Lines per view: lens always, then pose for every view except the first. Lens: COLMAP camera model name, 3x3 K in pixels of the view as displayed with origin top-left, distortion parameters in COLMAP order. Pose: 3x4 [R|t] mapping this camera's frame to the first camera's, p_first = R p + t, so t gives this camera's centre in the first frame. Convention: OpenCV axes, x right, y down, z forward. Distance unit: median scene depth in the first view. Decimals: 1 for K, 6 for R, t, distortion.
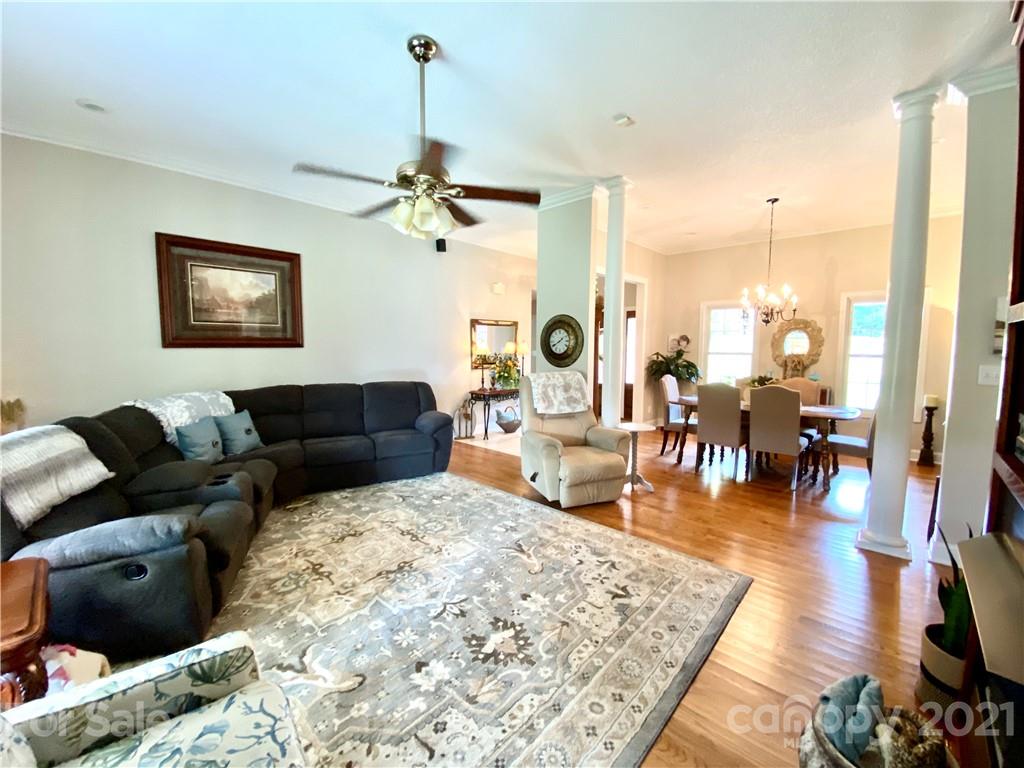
lens RADIAL K [[417.2, 0, 513.4], [0, 417.2, 382.7], [0, 0, 1]] dist [0.041974, -0.028941]
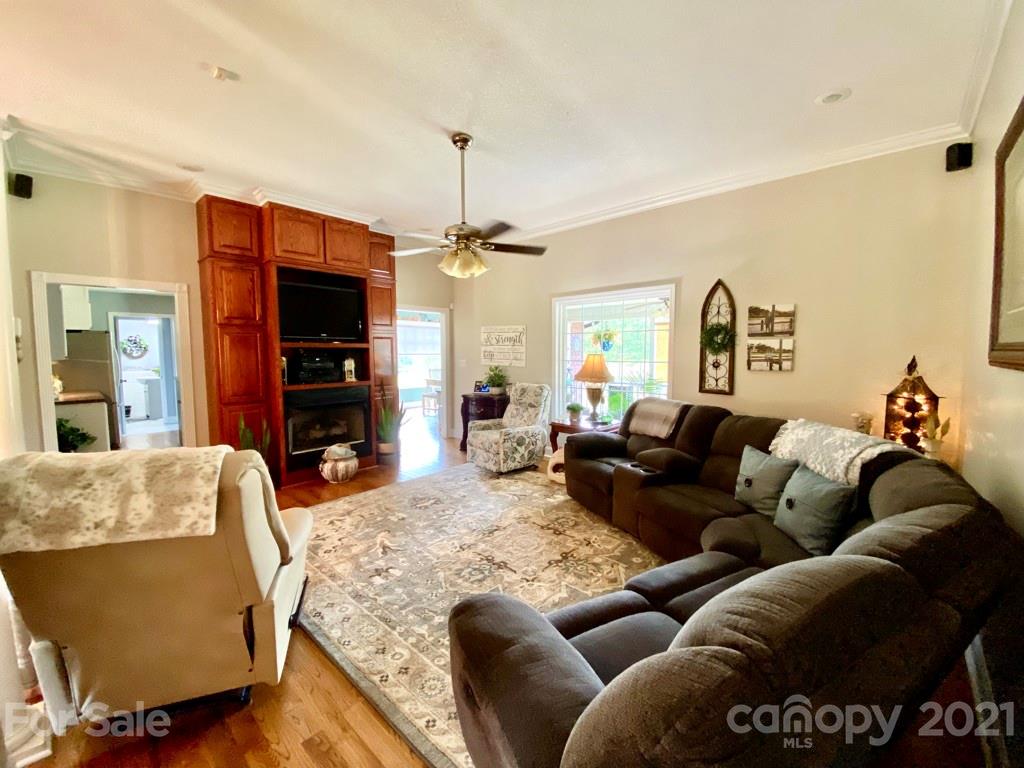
lens RADIAL K [[417.2, 0, 513.4], [0, 417.2, 382.7], [0, 0, 1]] dist [0.041974, -0.028941]
pose [[-0.999958, -0.001365, -0.009049, -0.325125], [-0.002848, 0.986121, 0.166003, -0.210979], [0.008697, 0.166022, -0.986084, 2.180495]]
